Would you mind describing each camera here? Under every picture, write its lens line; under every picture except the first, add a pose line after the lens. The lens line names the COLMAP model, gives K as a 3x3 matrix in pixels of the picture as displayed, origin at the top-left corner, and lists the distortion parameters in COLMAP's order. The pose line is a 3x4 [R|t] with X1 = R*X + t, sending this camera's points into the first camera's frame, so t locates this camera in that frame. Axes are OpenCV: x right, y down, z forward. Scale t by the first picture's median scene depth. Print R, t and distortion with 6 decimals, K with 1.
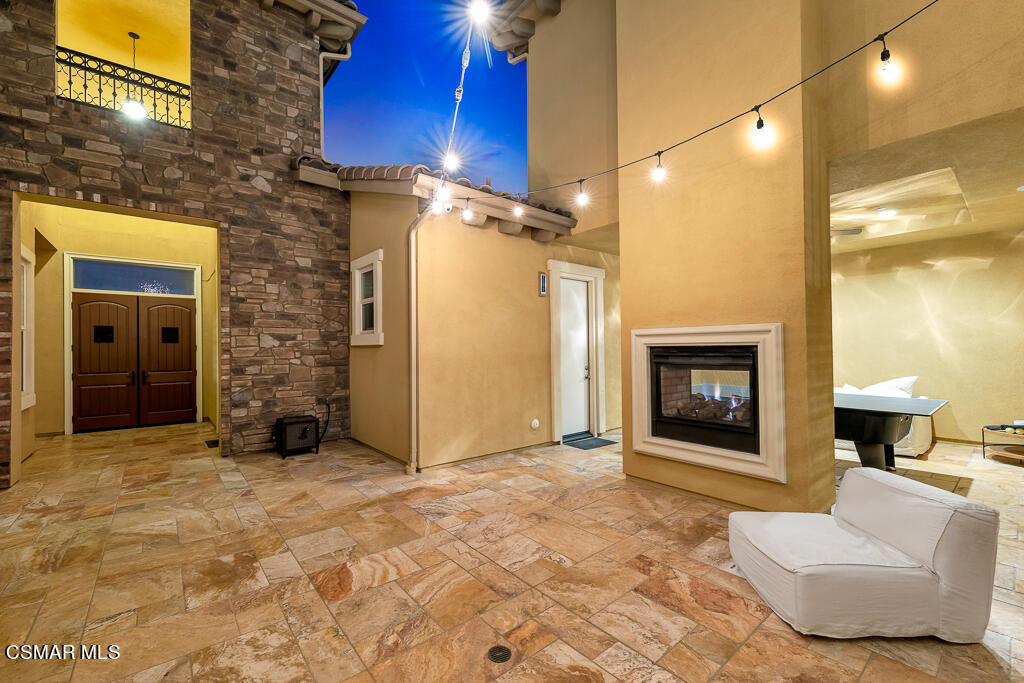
lens RADIAL K [[425.8, 0, 510.0], [0, 425.8, 346.7], [0, 0, 1]] dist [0.006071, -0.000178]
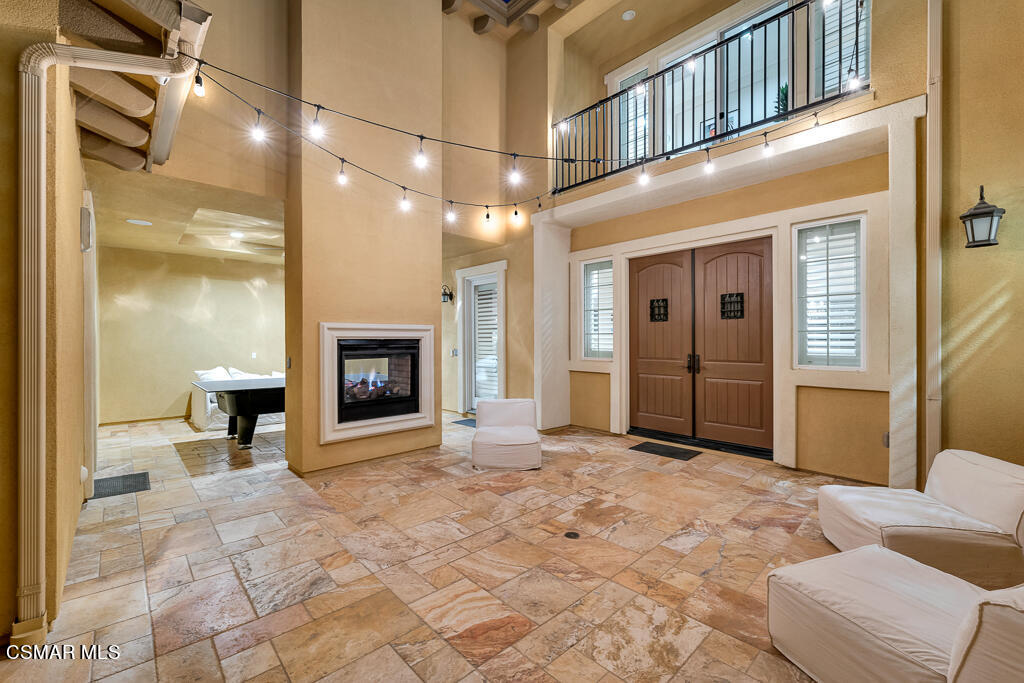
lens RADIAL K [[429.4, 0, 507.5], [0, 429.4, 340.9], [0, 0, 1]] dist [0.001421, -0.000048]
pose [[-0.074451, 0.007344, 0.997198, -1.041043], [-0.000495, 0.999972, -0.007402, 0.015382], [-0.997225, -0.001045, -0.074445, 0.894821]]
